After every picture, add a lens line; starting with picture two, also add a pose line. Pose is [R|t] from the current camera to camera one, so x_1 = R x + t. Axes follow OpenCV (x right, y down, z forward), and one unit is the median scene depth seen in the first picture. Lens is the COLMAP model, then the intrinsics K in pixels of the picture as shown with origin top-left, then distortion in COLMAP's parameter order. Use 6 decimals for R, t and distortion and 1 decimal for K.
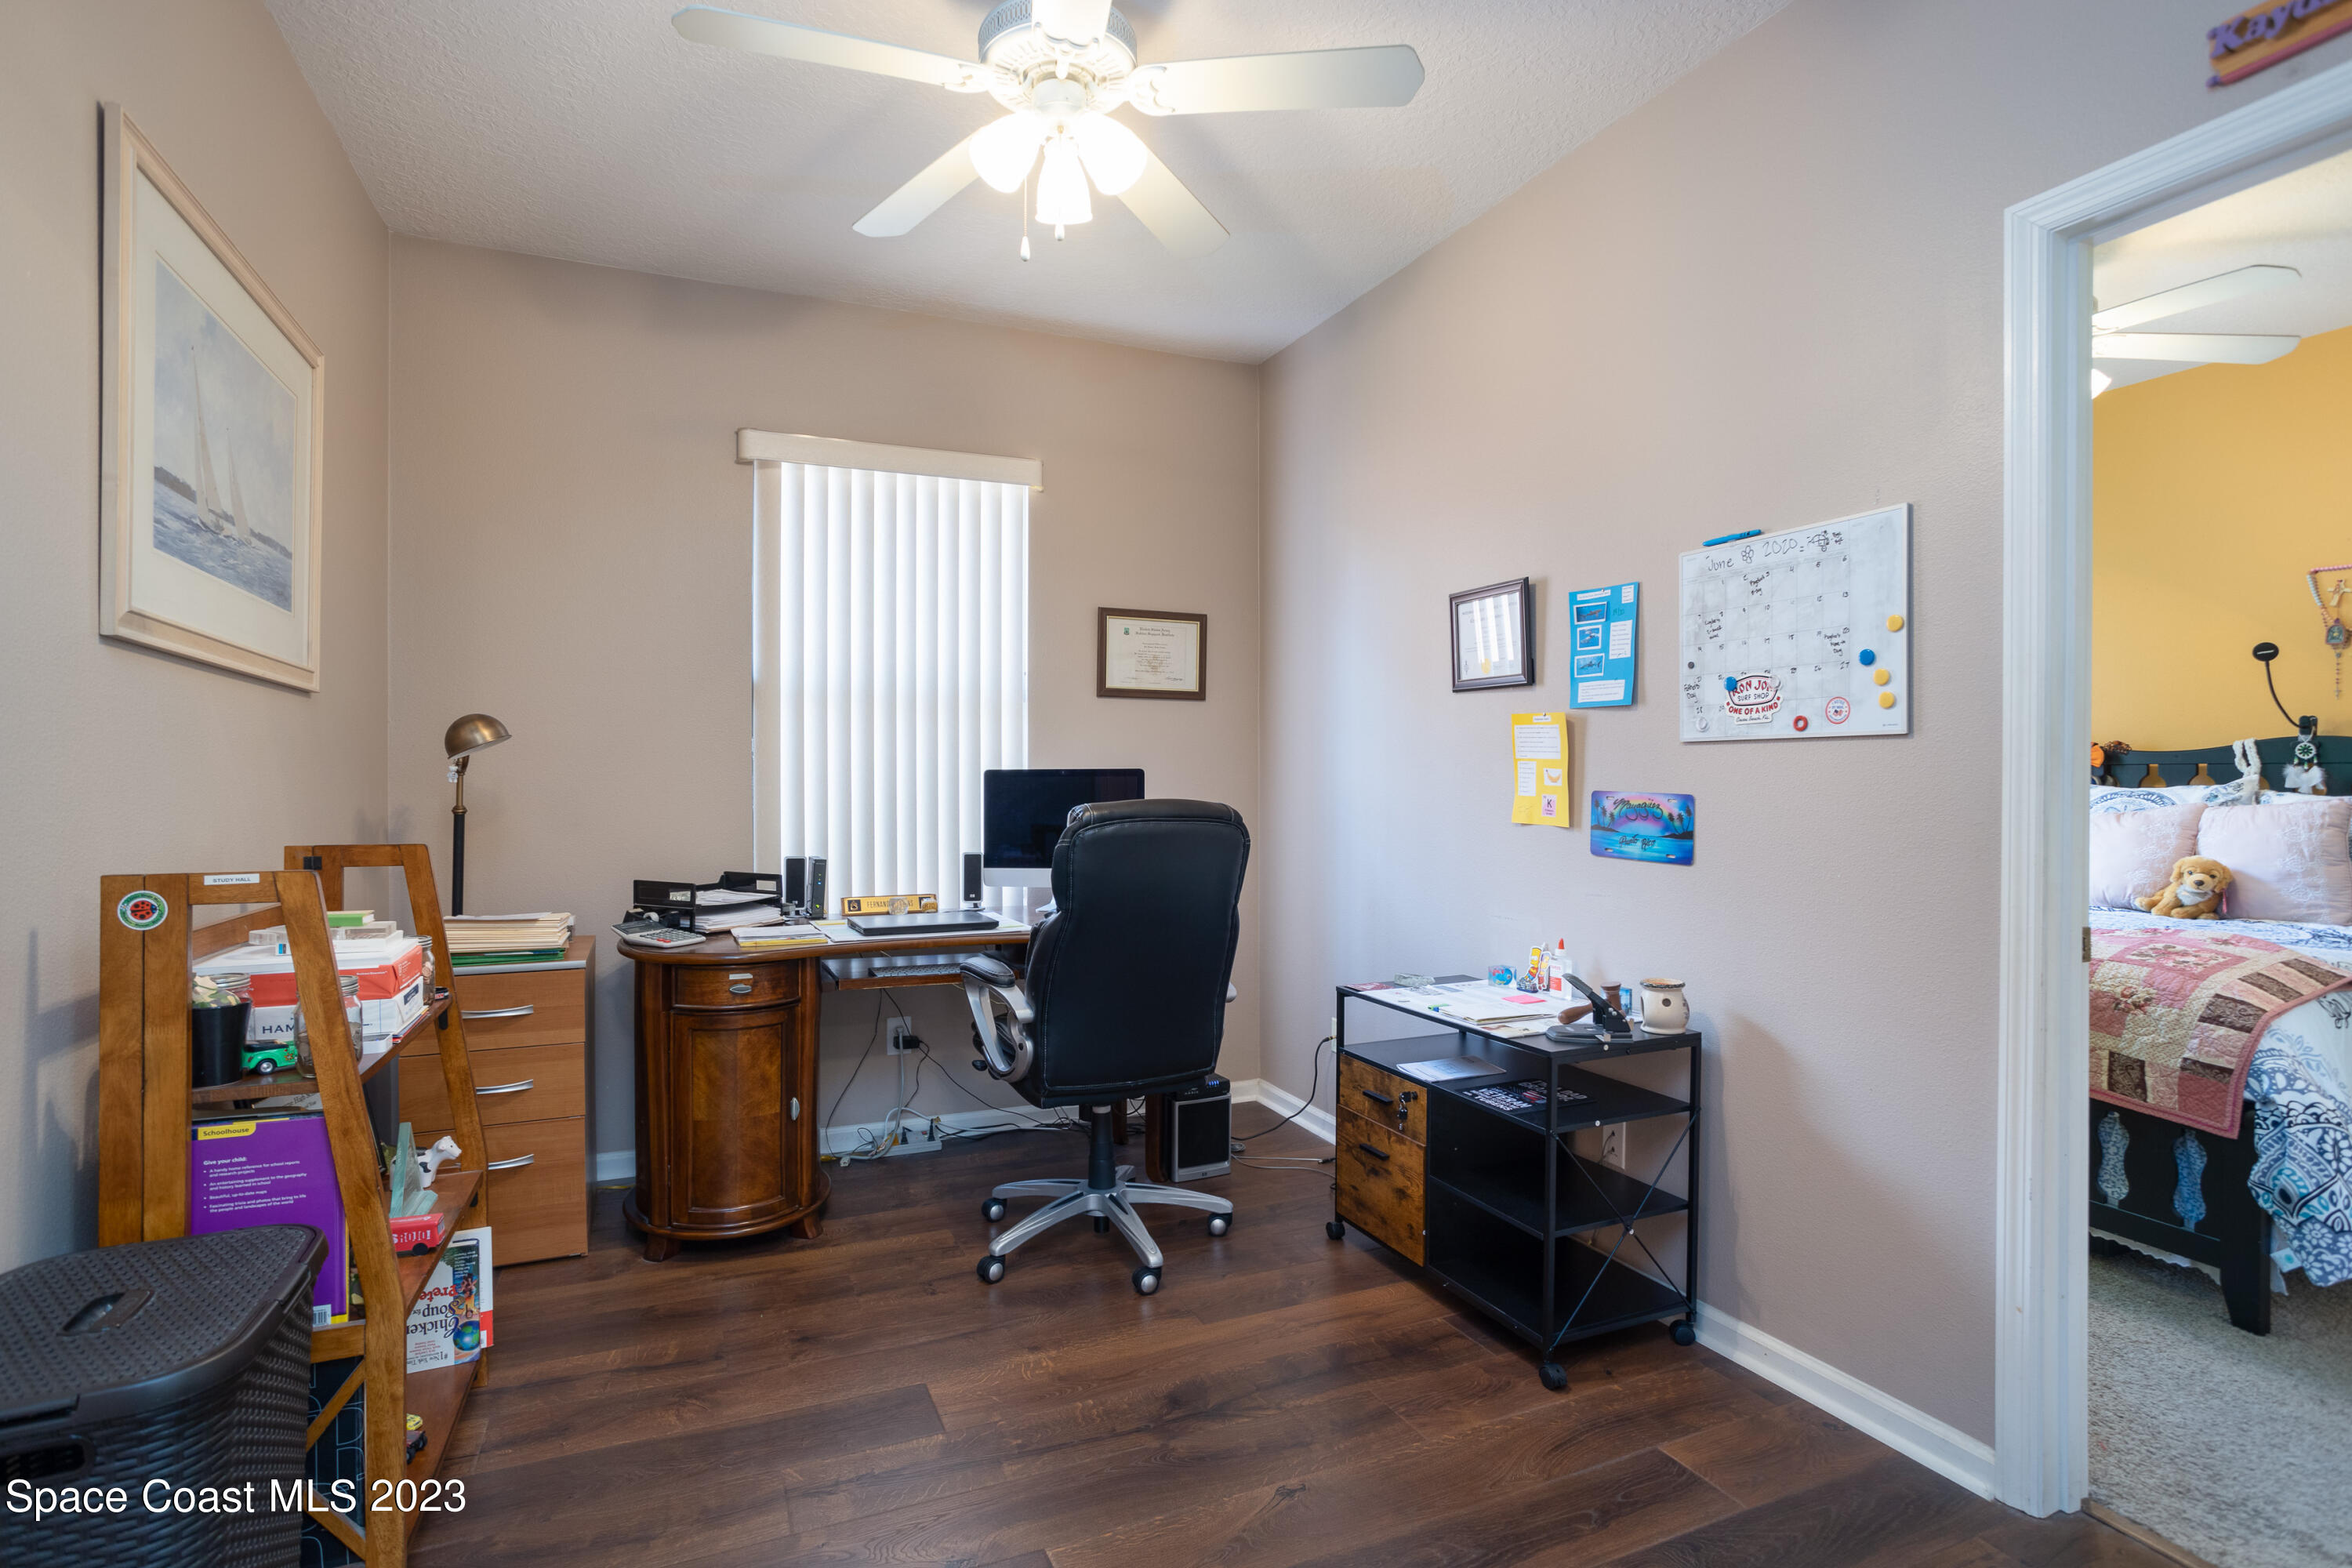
lens RADIAL K [[1137.5, 0, 1169.3], [0, 1137.5, 789.0], [0, 0, 1]] dist [-0.018329, 0.007193]
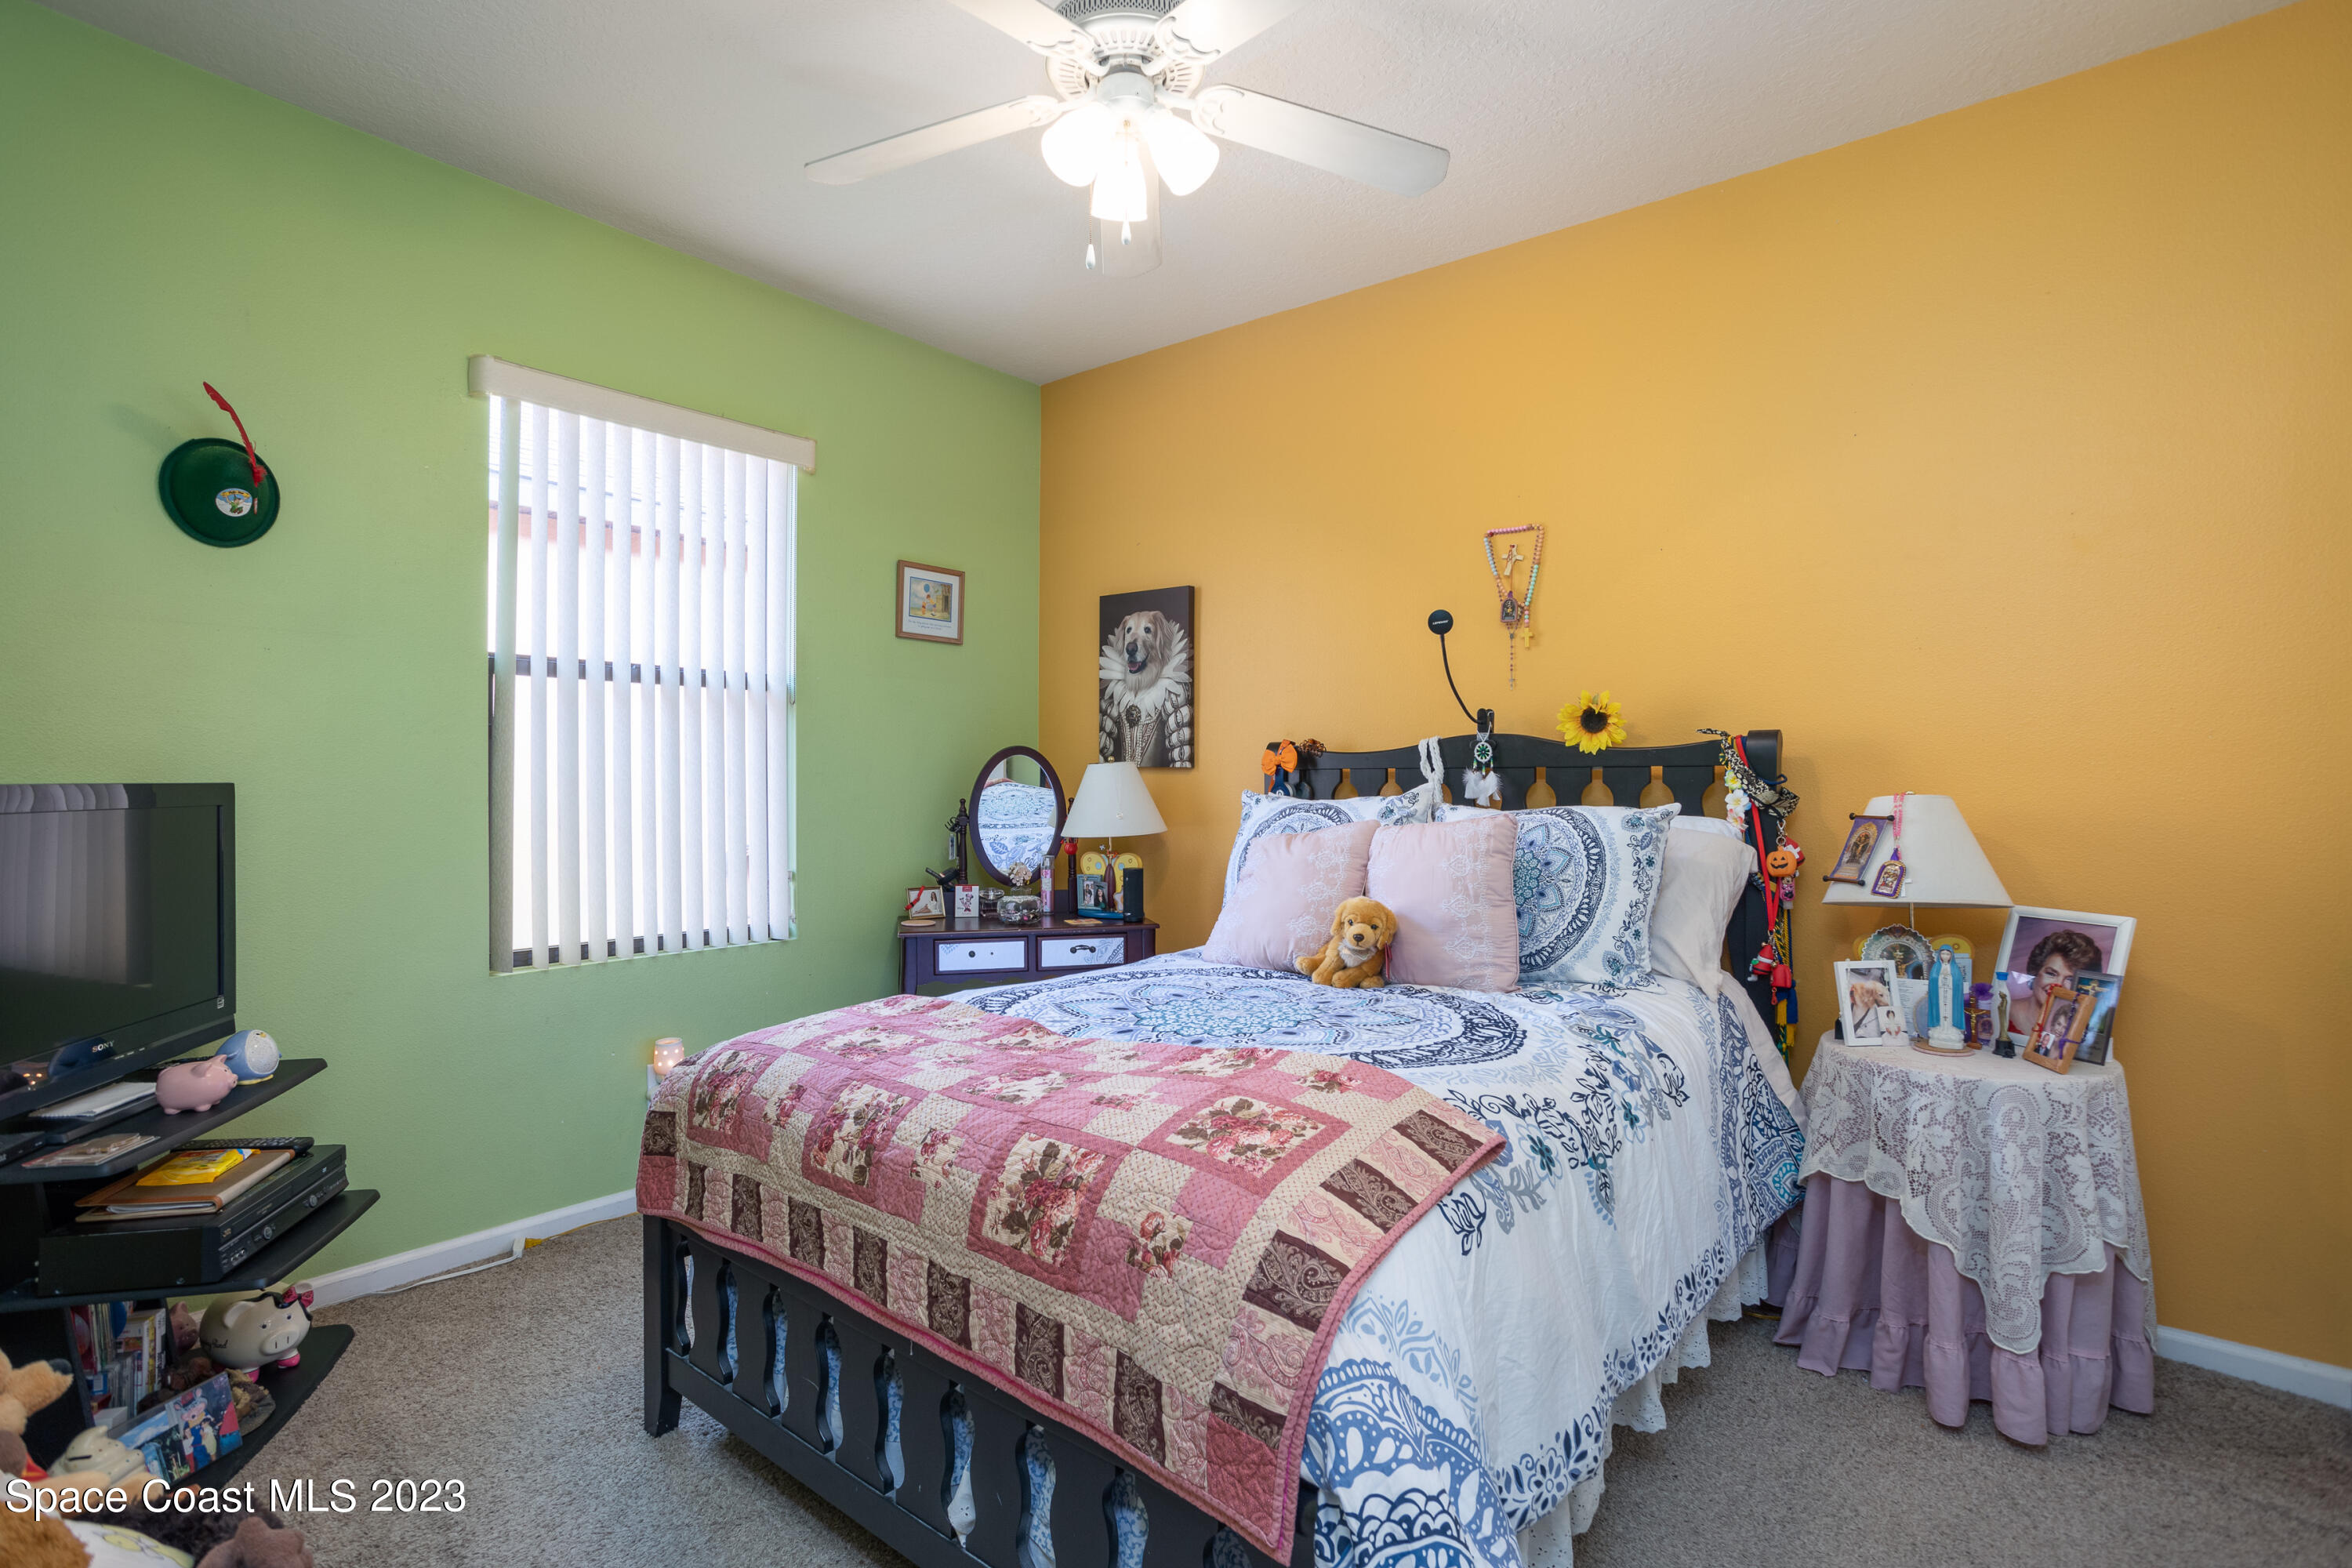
lens RADIAL K [[1137.5, 0, 1176.5], [0, 1137.5, 781.9], [0, 0, 1]] dist [-0.018329, 0.007193]
pose [[0.885100, -0.001538, 0.465398, 0.470425], [0.005053, 0.999967, -0.006307, -0.009584], [-0.465373, 0.007934, 0.885079, 0.411416]]
